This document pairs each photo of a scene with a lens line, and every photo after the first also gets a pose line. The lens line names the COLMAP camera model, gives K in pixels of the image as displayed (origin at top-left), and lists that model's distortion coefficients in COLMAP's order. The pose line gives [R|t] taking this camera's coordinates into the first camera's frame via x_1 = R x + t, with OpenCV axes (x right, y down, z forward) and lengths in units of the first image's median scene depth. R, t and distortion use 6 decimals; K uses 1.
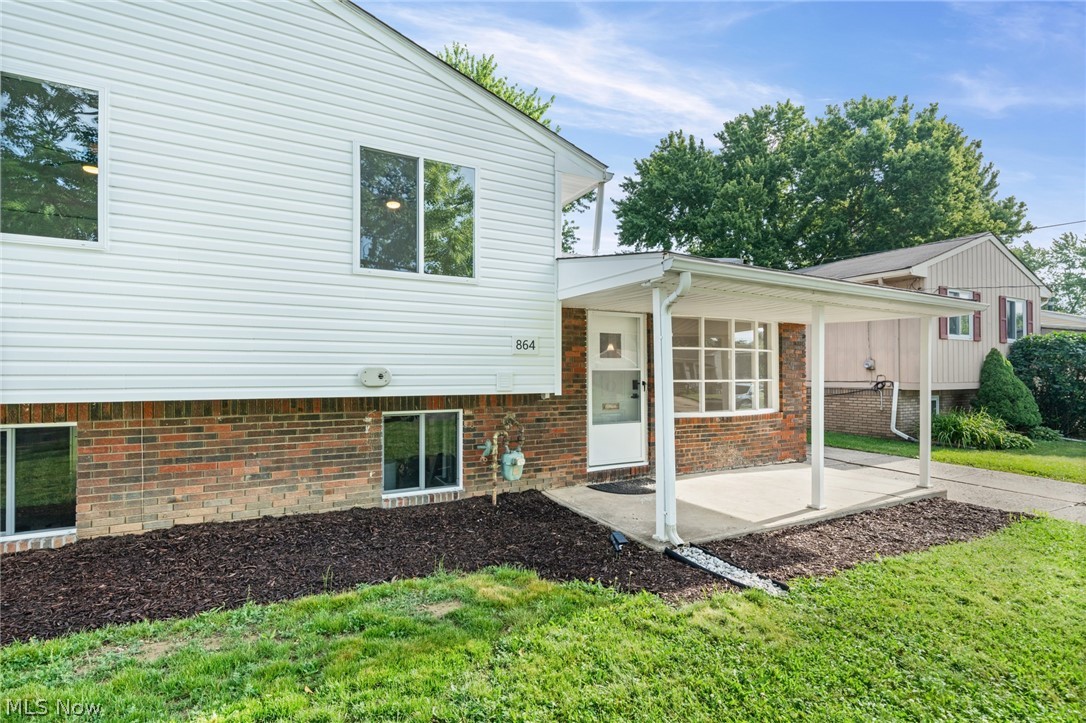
lens RADIAL K [[497.9, 0, 545.6], [0, 497.9, 363.0], [0, 0, 1]] dist [-0.000748, -0.000053]
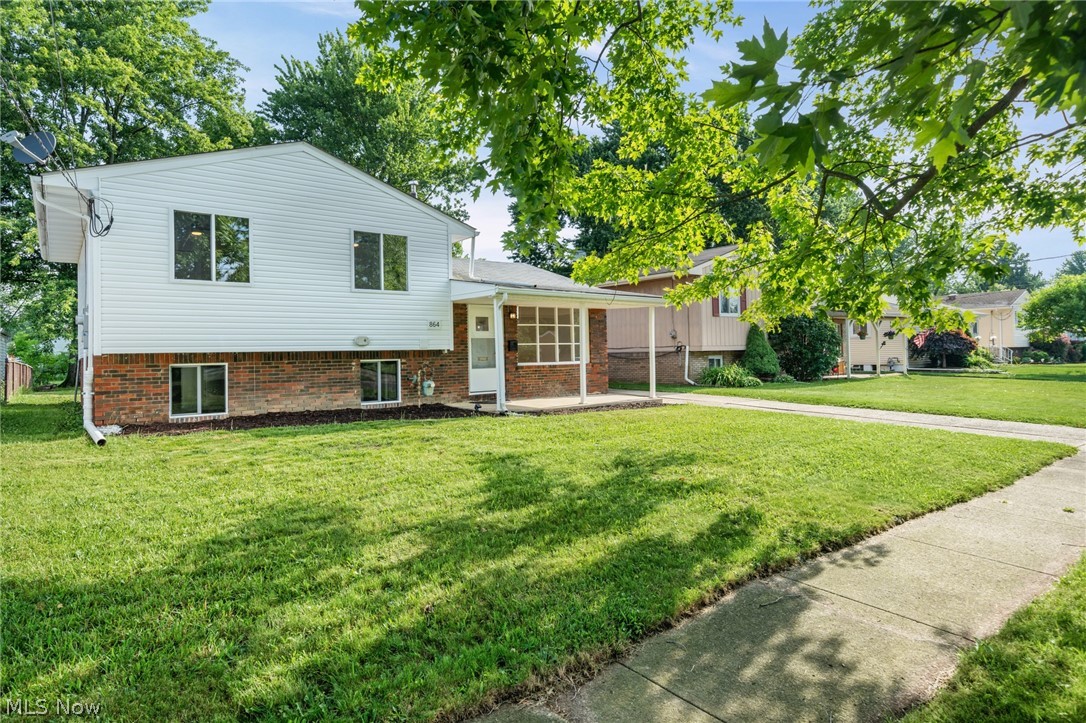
lens RADIAL K [[592.6, 0, 543.2], [0, 592.6, 353.2], [0, 0, 1]] dist [-0.005580, -0.000306]
pose [[0.984686, -0.020204, 0.173161, -0.022803], [0.017098, 0.999665, 0.019412, 0.036418], [-0.173495, -0.016154, 0.984702, -1.272209]]
